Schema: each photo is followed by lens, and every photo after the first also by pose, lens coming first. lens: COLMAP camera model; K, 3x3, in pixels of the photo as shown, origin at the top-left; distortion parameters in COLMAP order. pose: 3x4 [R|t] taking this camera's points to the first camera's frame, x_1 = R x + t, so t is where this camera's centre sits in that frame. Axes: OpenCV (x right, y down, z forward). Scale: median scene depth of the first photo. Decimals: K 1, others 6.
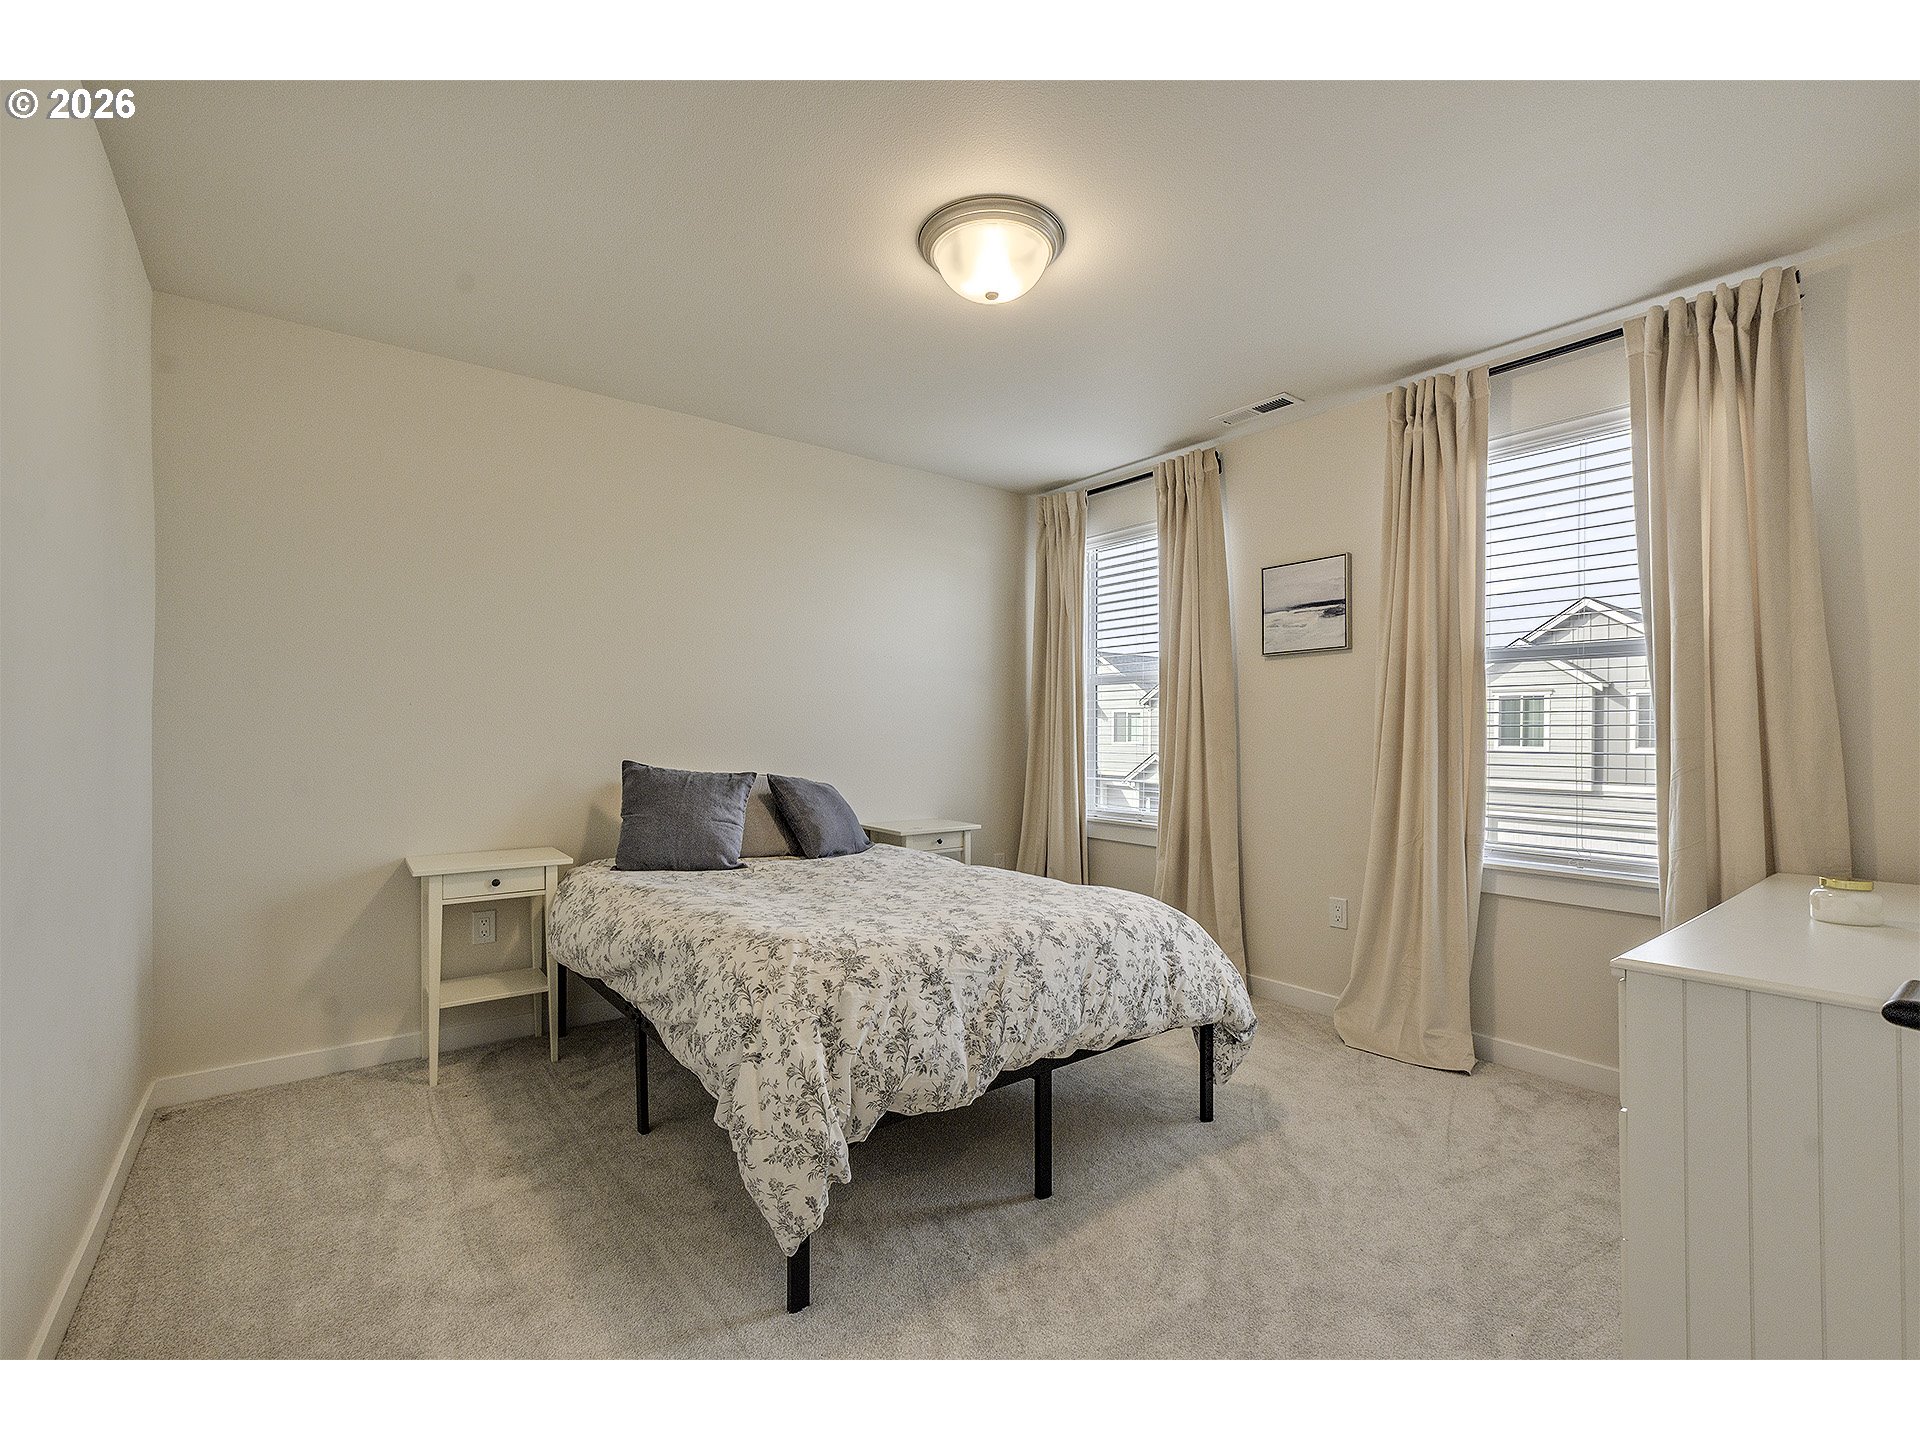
lens RADIAL K [[841.8, 0, 957.2], [0, 841.8, 710.3], [0, 0, 1]] dist [-0.002076, -0.000424]
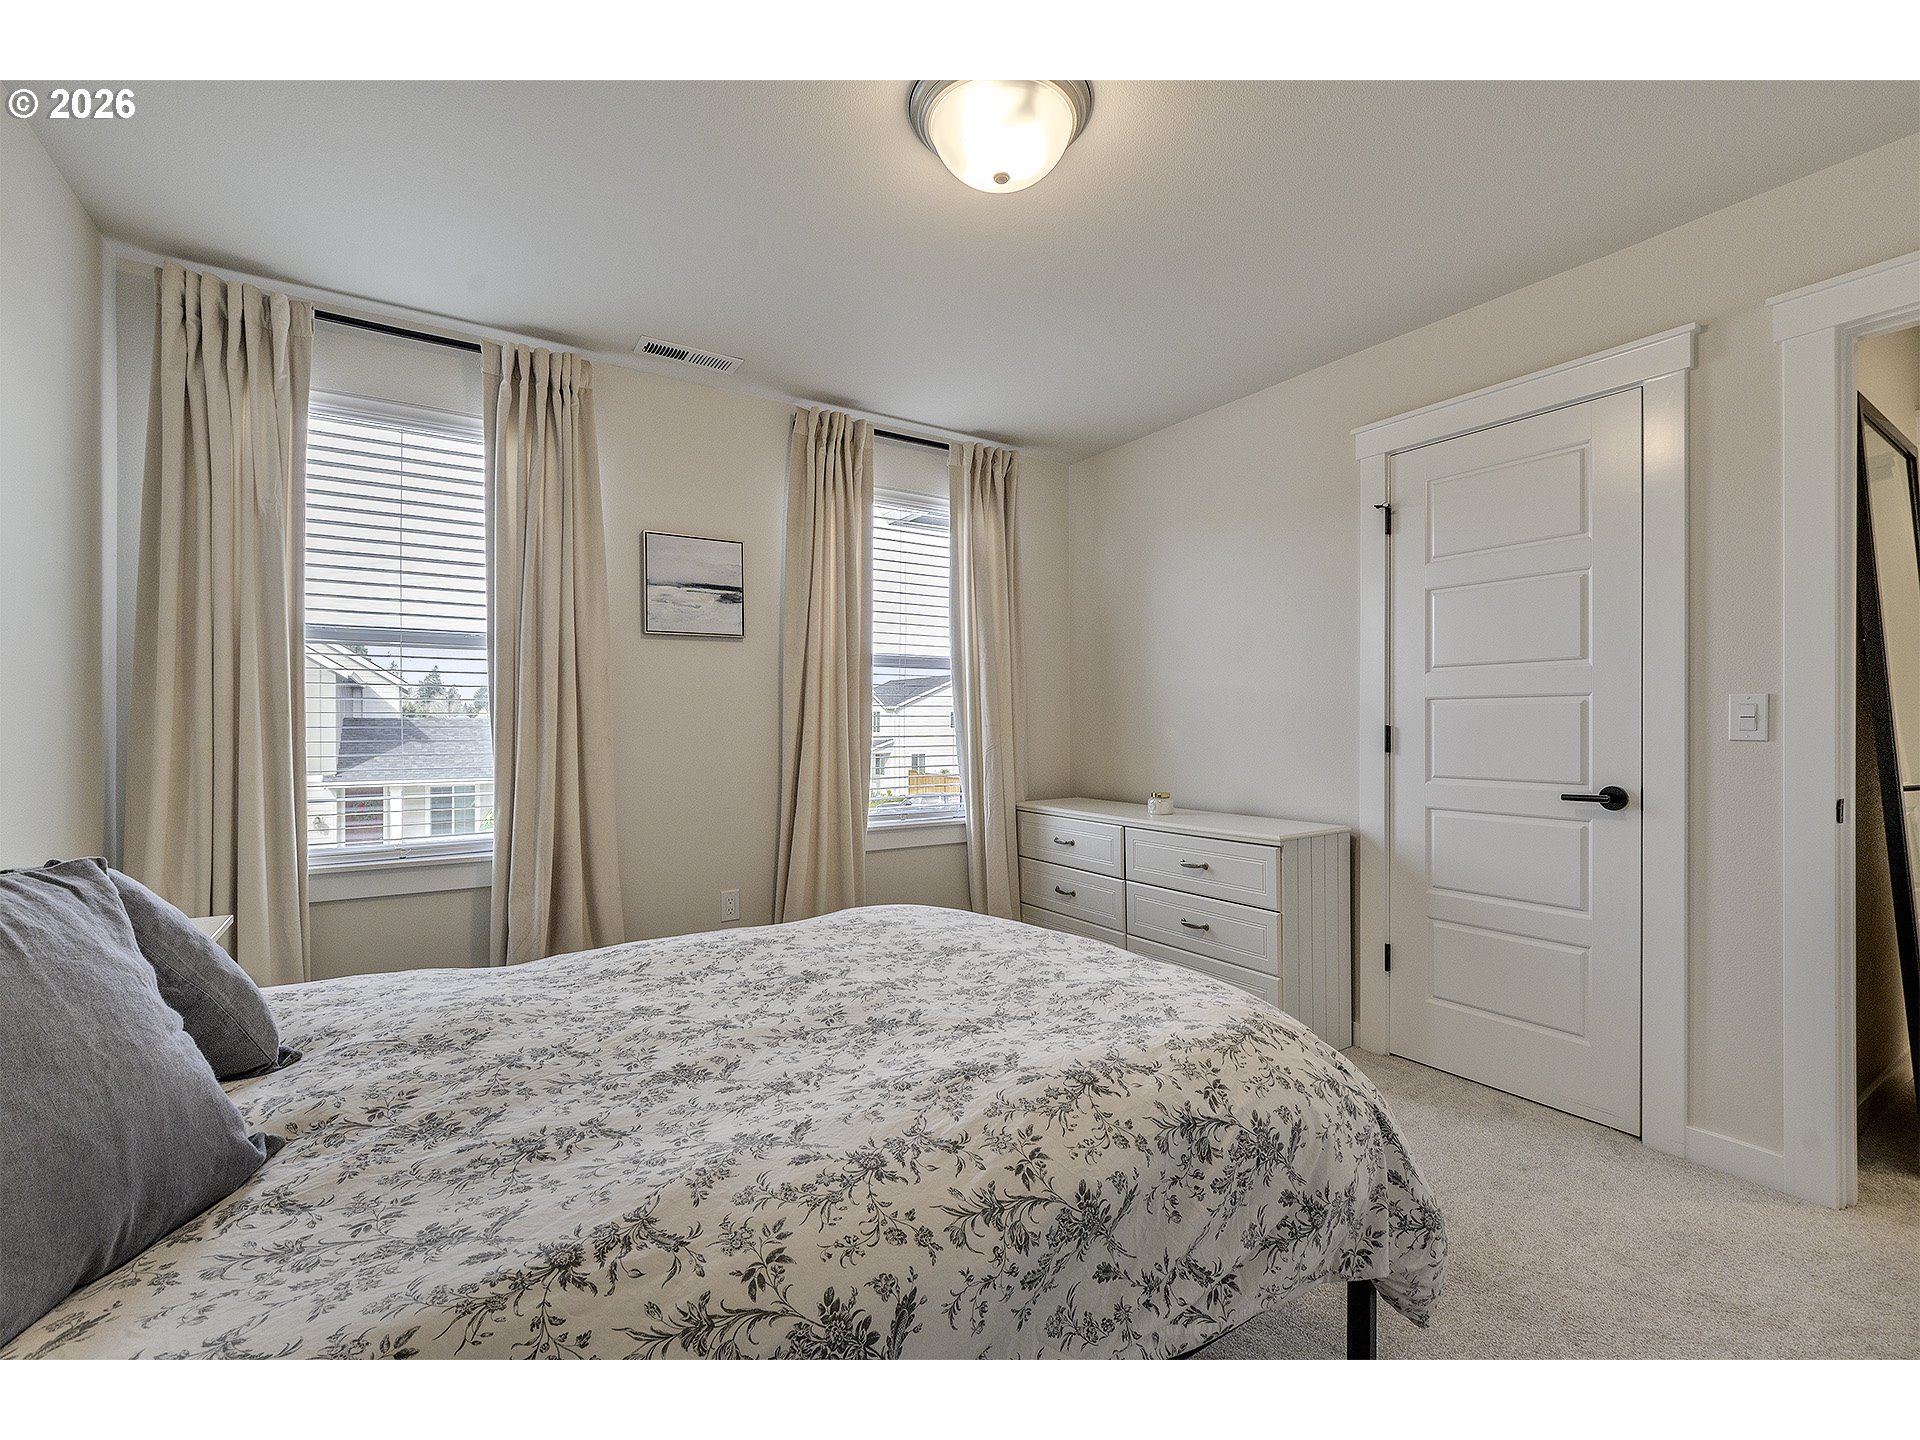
lens RADIAL K [[841.8, 0, 957.2], [0, 841.8, 710.3], [0, 0, 1]] dist [-0.002076, -0.000424]
pose [[0.085527, 0.011802, 0.996266, -0.480522], [-0.027483, 0.999577, -0.009482, 0.014594], [-0.995957, -0.026569, 0.085815, 0.617559]]
